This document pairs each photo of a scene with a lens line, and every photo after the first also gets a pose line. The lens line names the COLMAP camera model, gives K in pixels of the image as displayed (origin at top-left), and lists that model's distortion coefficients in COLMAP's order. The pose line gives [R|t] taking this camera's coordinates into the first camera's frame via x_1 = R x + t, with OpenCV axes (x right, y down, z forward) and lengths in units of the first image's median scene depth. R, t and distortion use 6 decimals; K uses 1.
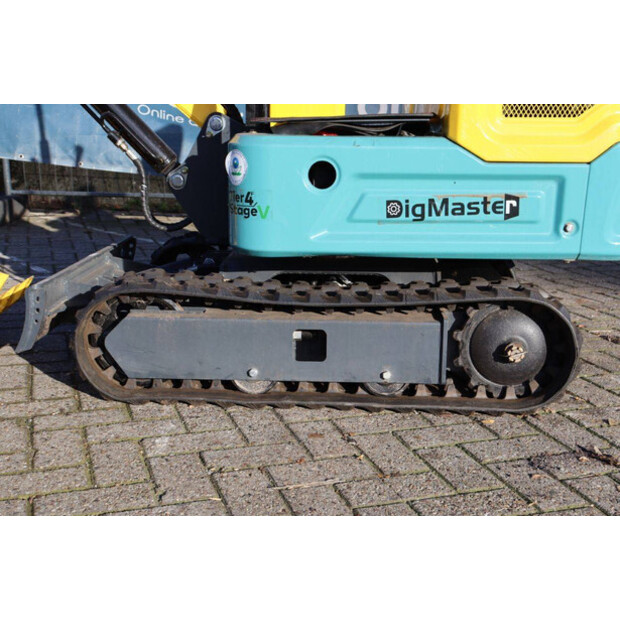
lens RADIAL K [[802.6, 0, 310.0], [0, 802.6, 310.0], [0, 0, 1]] dist [0.014705, 0.001217]
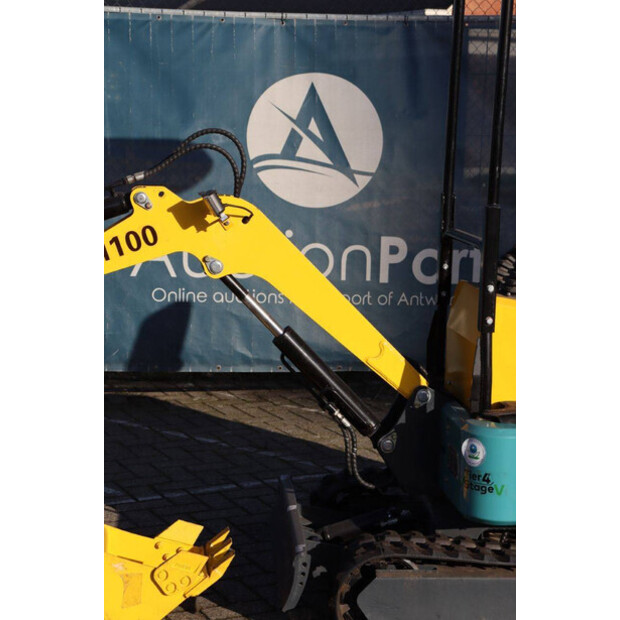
lens RADIAL K [[1467.1, 0, 310.0], [0, 1467.1, 310.0], [0, 0, 1]] dist [0.350553, 0.257299]
pose [[0.993302, -0.012067, 0.114912, -0.598872], [0.022621, 0.995595, -0.090990, -0.194241], [-0.113308, 0.092980, 0.989200, -1.234234]]
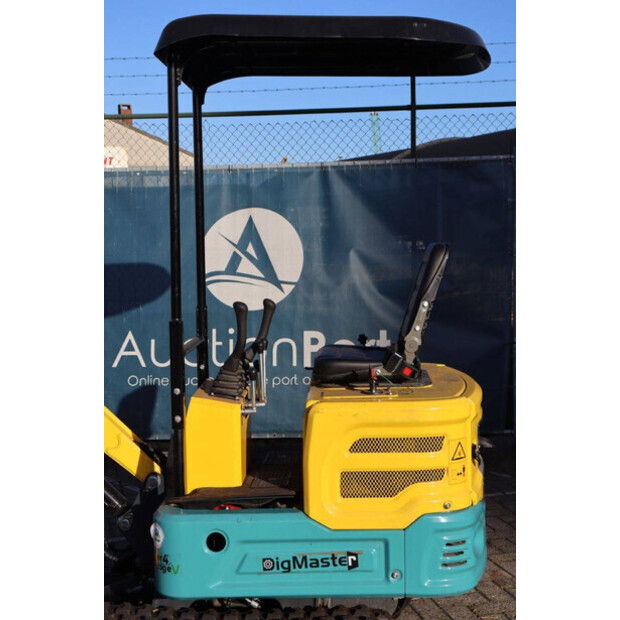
lens RADIAL K [[1011.3, 0, 310.0], [0, 1011.3, 310.0], [0, 0, 1]] dist [0.161938, 0.076501]
pose [[0.997674, -0.032743, -0.059789, 0.296599], [0.023336, 0.988144, -0.151748, -0.290169], [0.064048, 0.150000, 0.986609, -0.818342]]
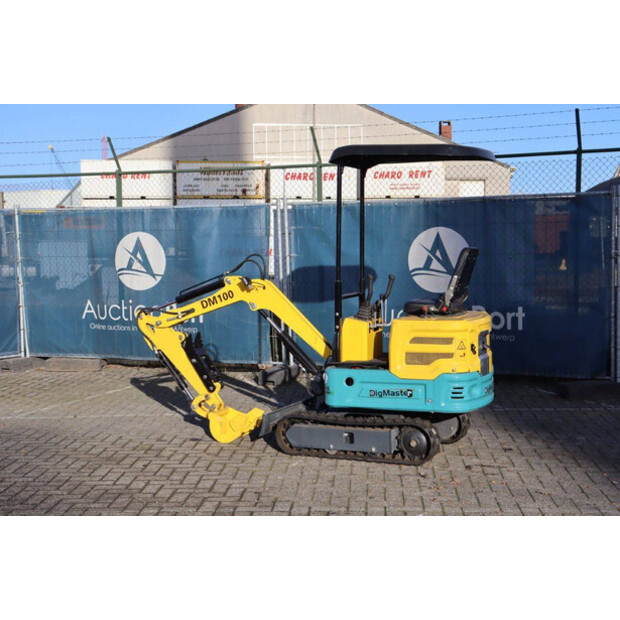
lens RADIAL K [[1011.3, 0, 310.0], [0, 1011.3, 310.0], [0, 0, 1]] dist [0.161938, 0.076501]
pose [[0.930125, -0.000944, -0.367242, 1.298501], [-0.059972, 0.986182, -0.154429, 0.173318], [0.362313, 0.165663, 0.917216, -2.678722]]
